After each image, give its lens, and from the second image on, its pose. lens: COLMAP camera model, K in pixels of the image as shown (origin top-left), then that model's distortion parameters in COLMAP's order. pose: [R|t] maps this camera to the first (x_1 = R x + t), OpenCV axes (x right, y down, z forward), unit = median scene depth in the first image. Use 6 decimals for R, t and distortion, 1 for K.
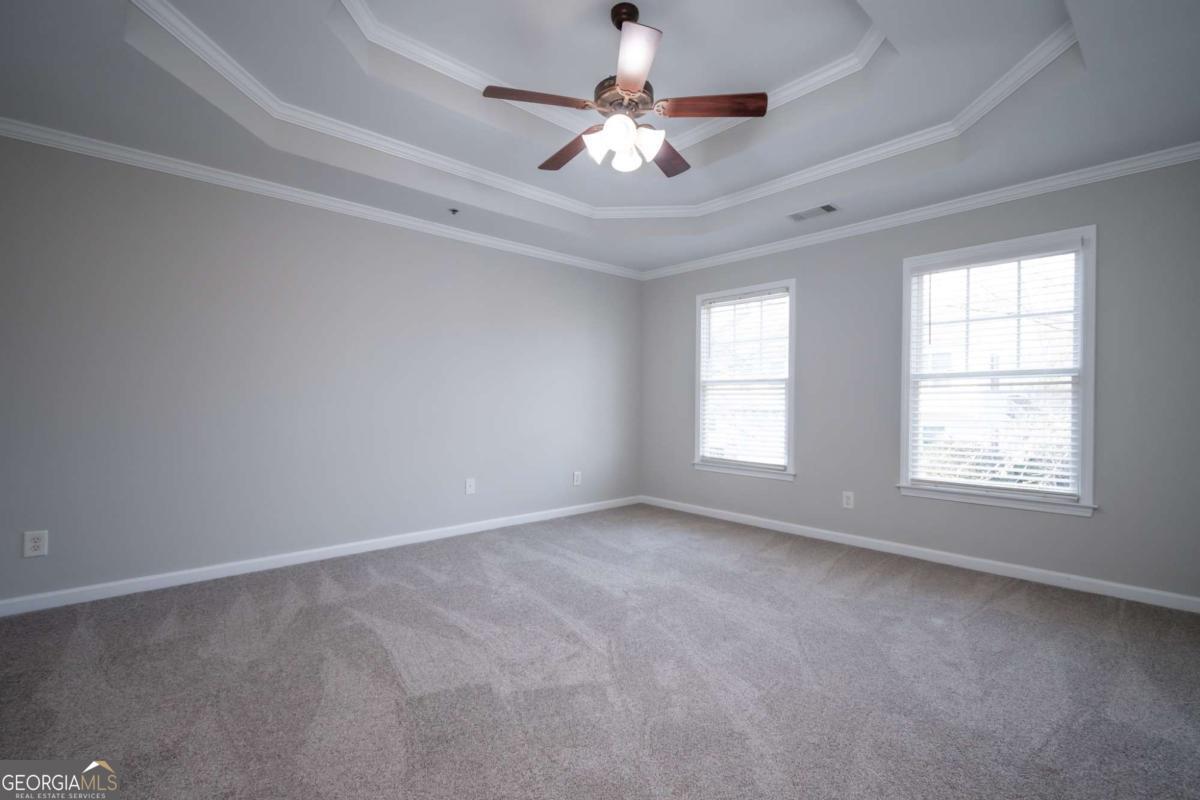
lens RADIAL K [[551.8, 0, 602.7], [0, 551.8, 403.7], [0, 0, 1]] dist [0.008534, 0.000093]
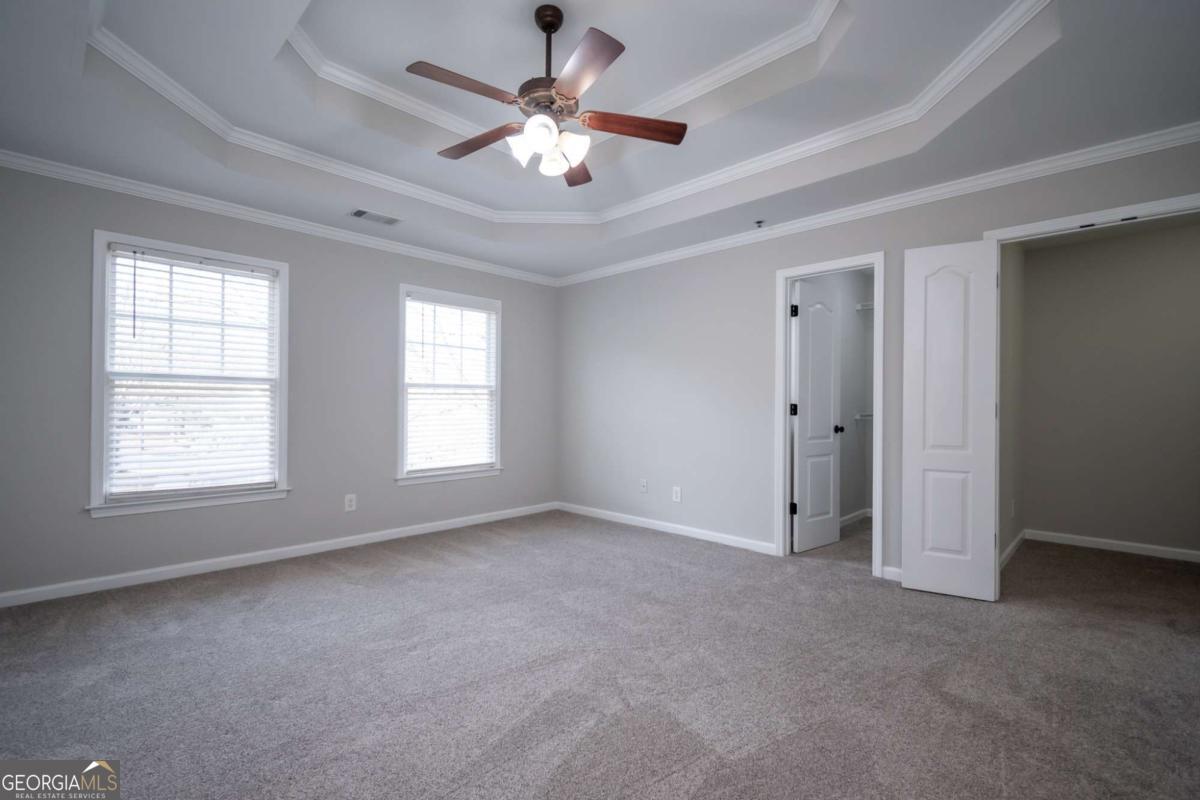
lens RADIAL K [[525.7, 0, 600.0], [0, 525.7, 400.0], [0, 0, 1]] dist [0.000091, -0.000123]
pose [[-0.060076, 0.009159, 0.998152, -0.628655], [0.000393, 0.999958, -0.009152, -0.005938], [-0.998194, -0.000158, -0.060077, 0.693123]]
